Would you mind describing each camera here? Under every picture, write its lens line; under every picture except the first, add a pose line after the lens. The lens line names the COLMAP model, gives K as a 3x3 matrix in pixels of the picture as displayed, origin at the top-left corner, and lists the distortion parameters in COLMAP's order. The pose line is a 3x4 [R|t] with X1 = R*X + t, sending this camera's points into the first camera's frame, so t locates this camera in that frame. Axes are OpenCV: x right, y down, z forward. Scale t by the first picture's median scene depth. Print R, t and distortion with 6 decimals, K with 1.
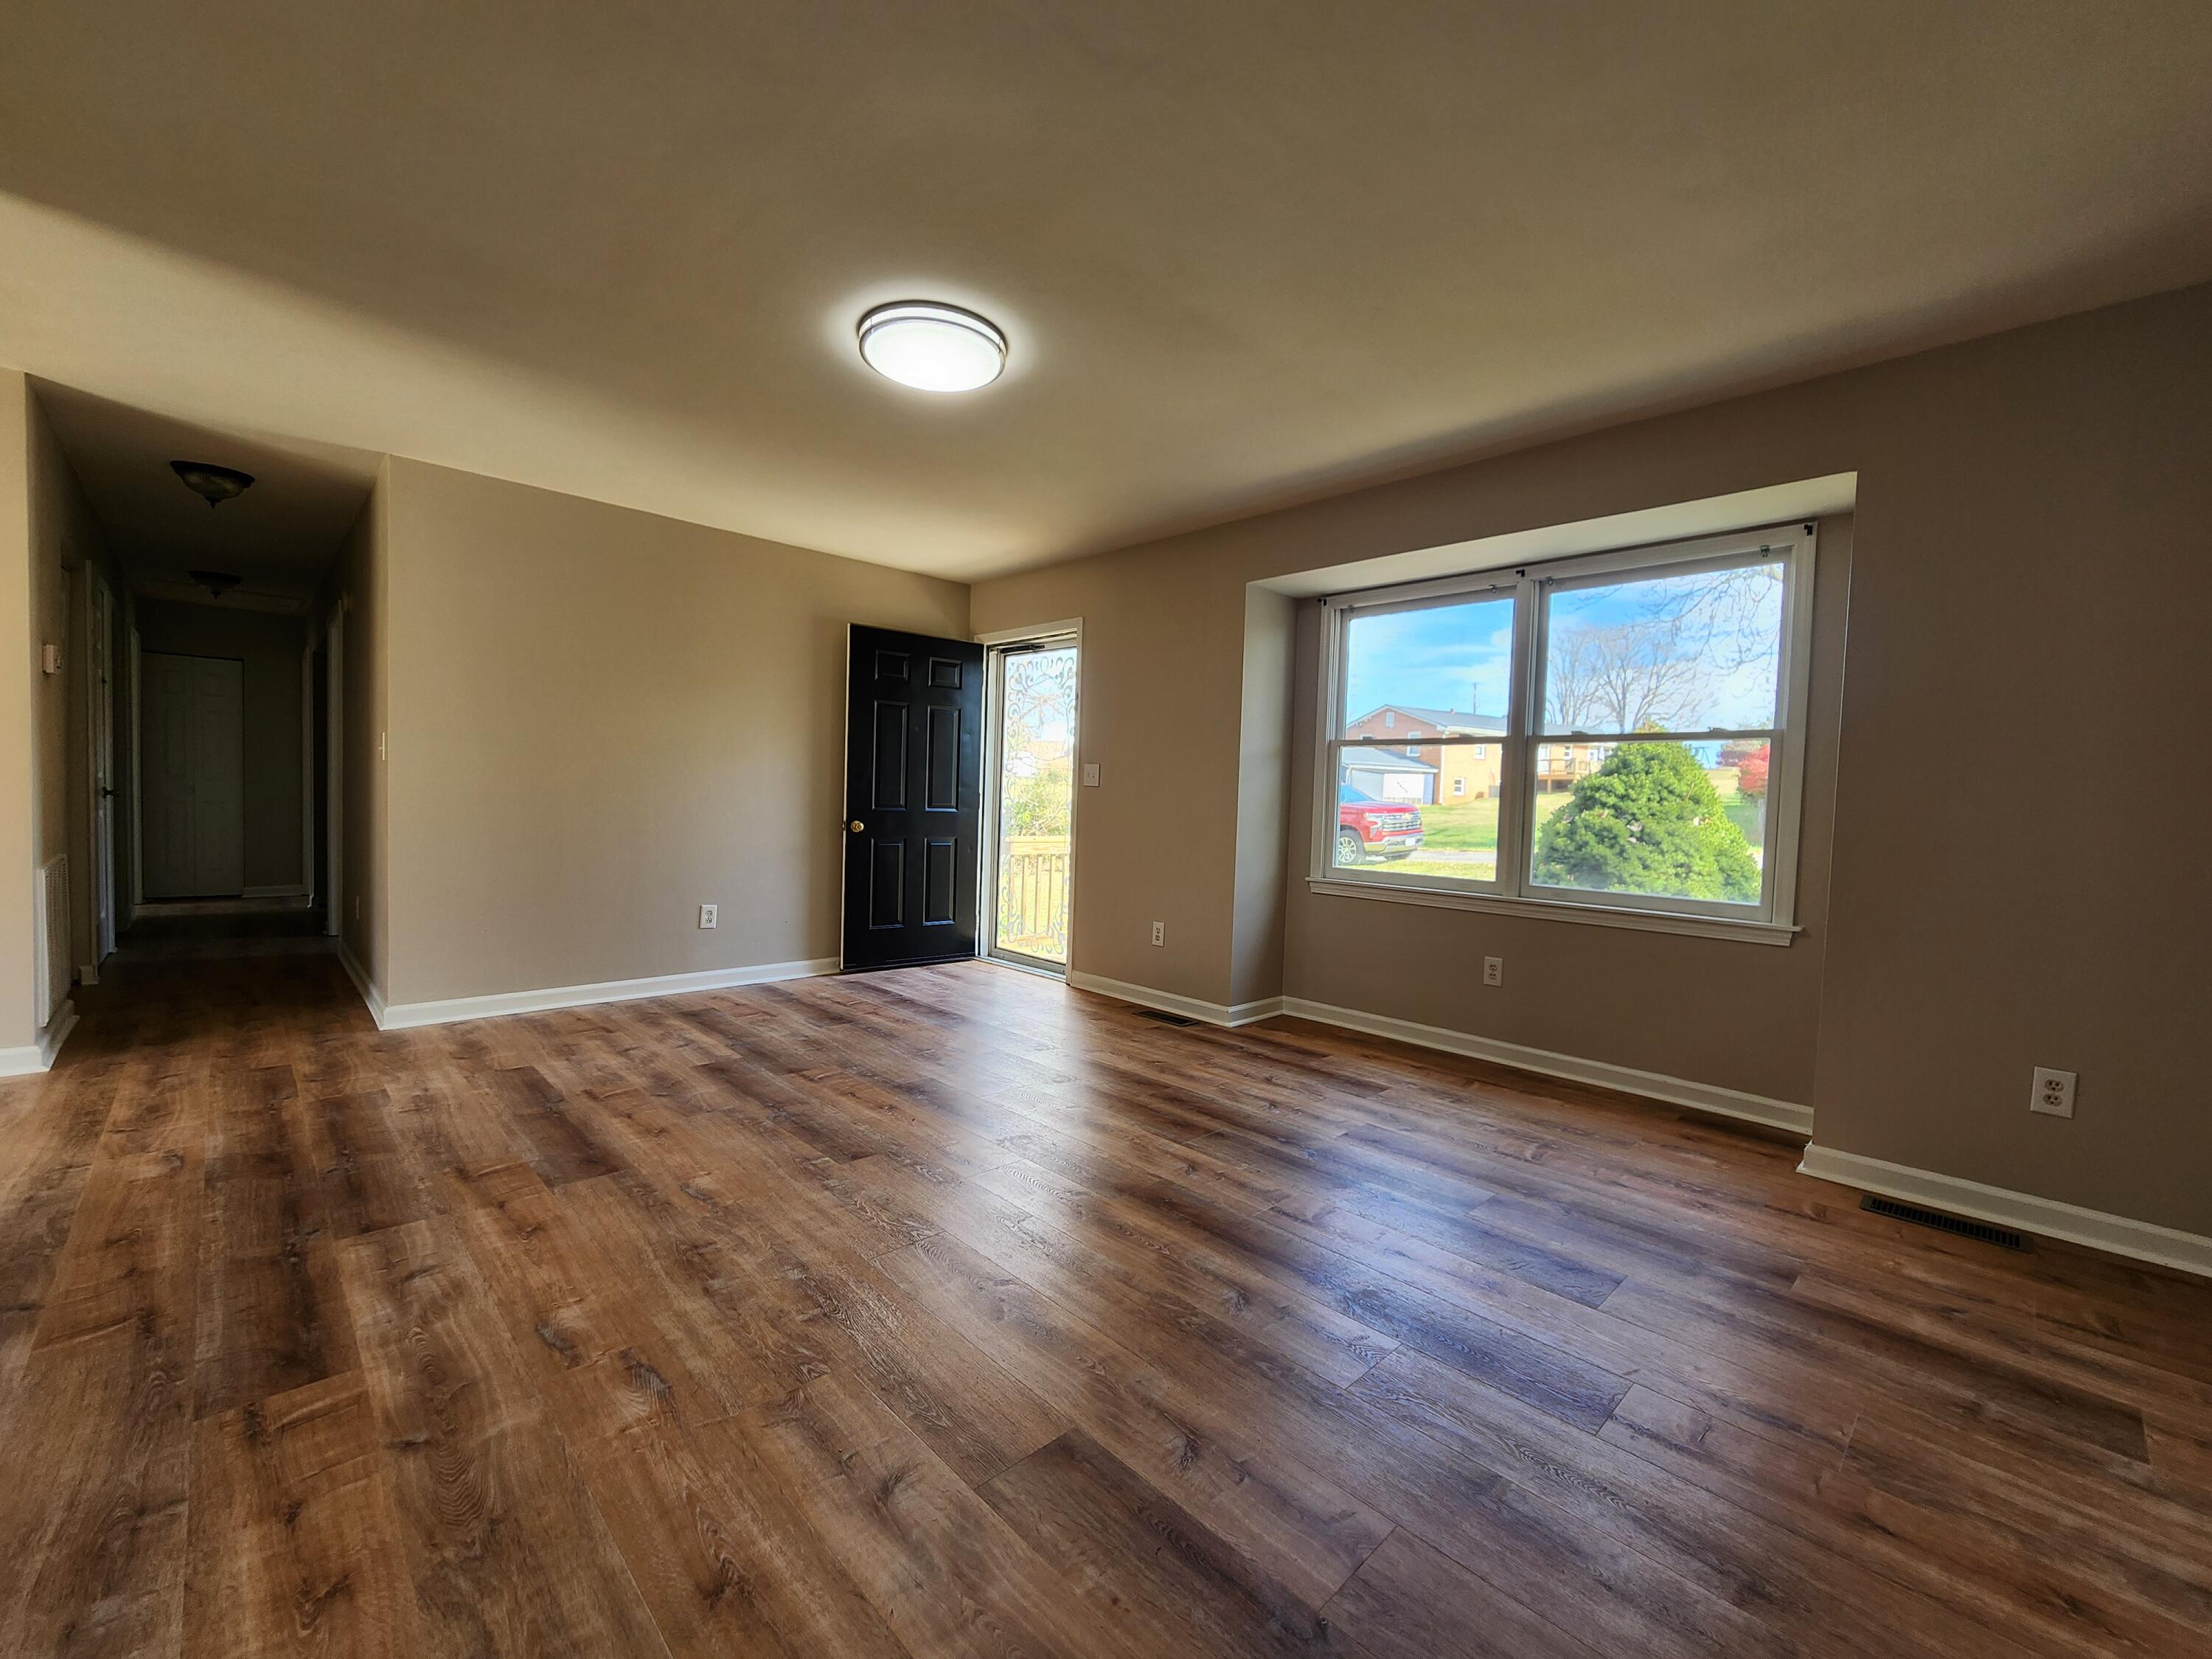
lens RADIAL K [[914.2, 0, 1101.1], [0, 914.2, 834.7], [0, 0, 1]] dist [-0.000318, 0.000527]
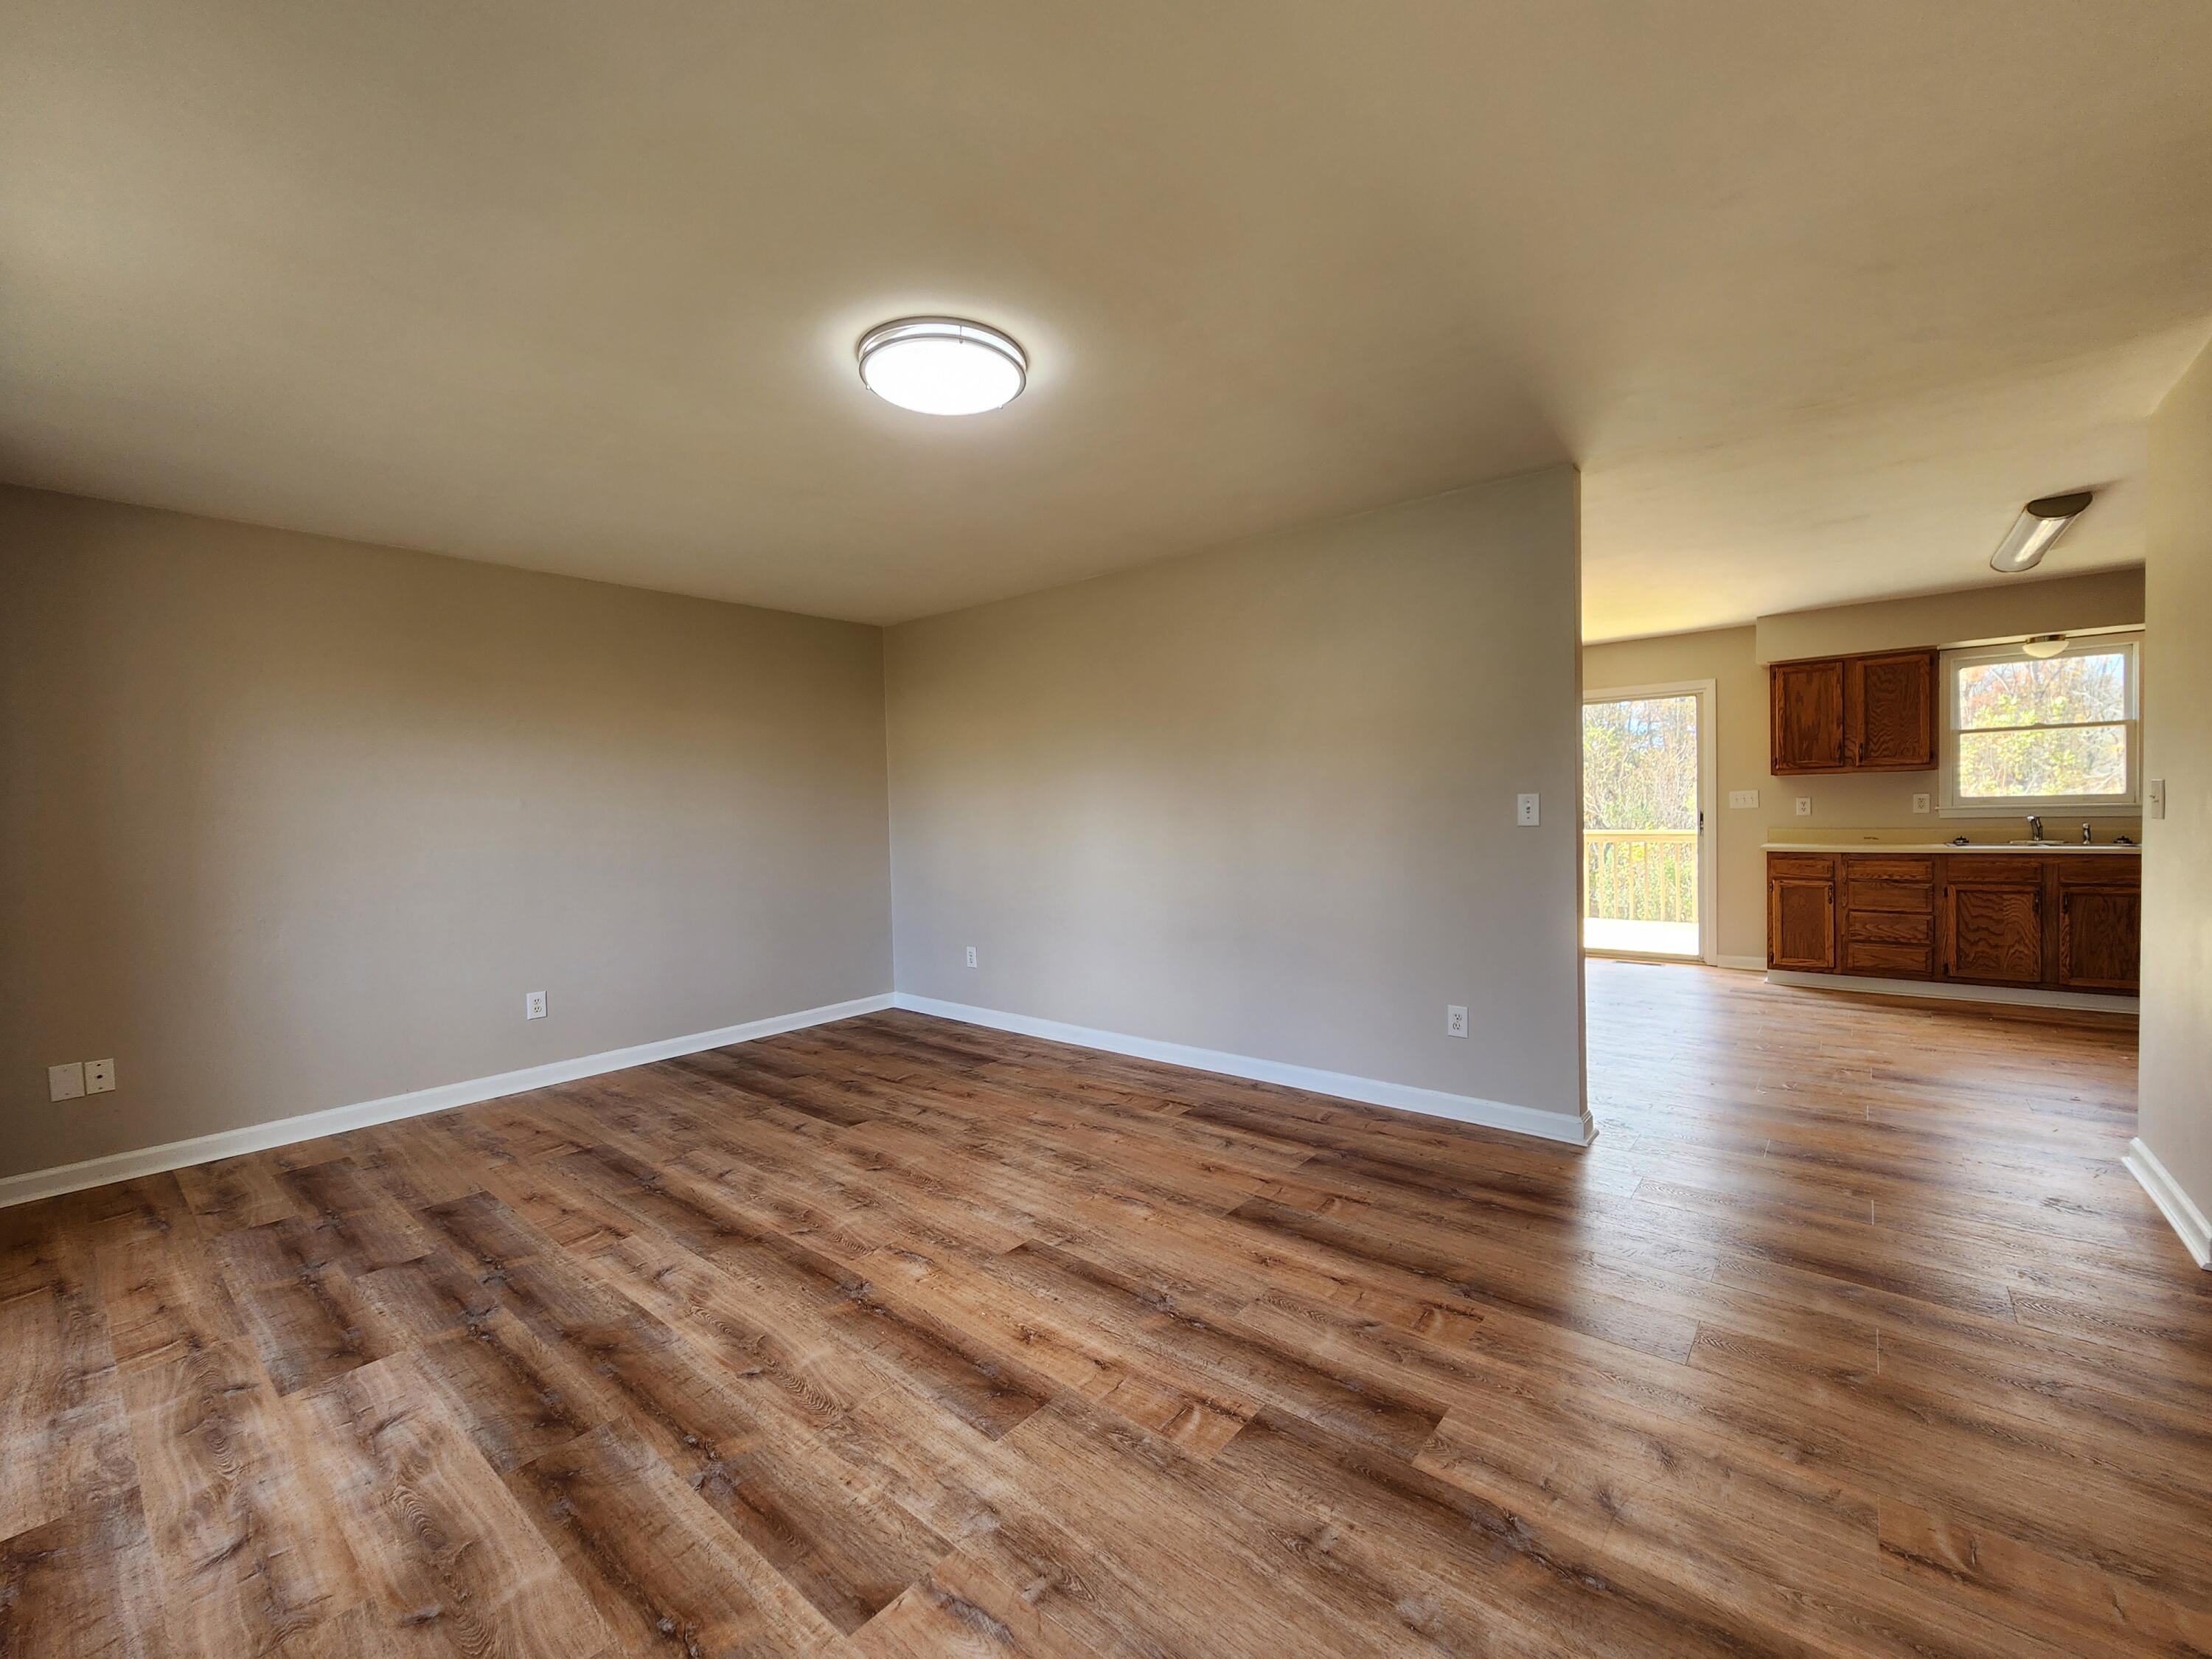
lens RADIAL K [[914.2, 0, 1101.1], [0, 914.2, 834.7], [0, 0, 1]] dist [-0.000318, 0.000527]
pose [[-0.994298, -0.005426, -0.106495, -0.256660], [-0.012537, 0.997727, 0.066216, -0.155806], [0.105894, 0.067174, -0.992106, 2.029174]]
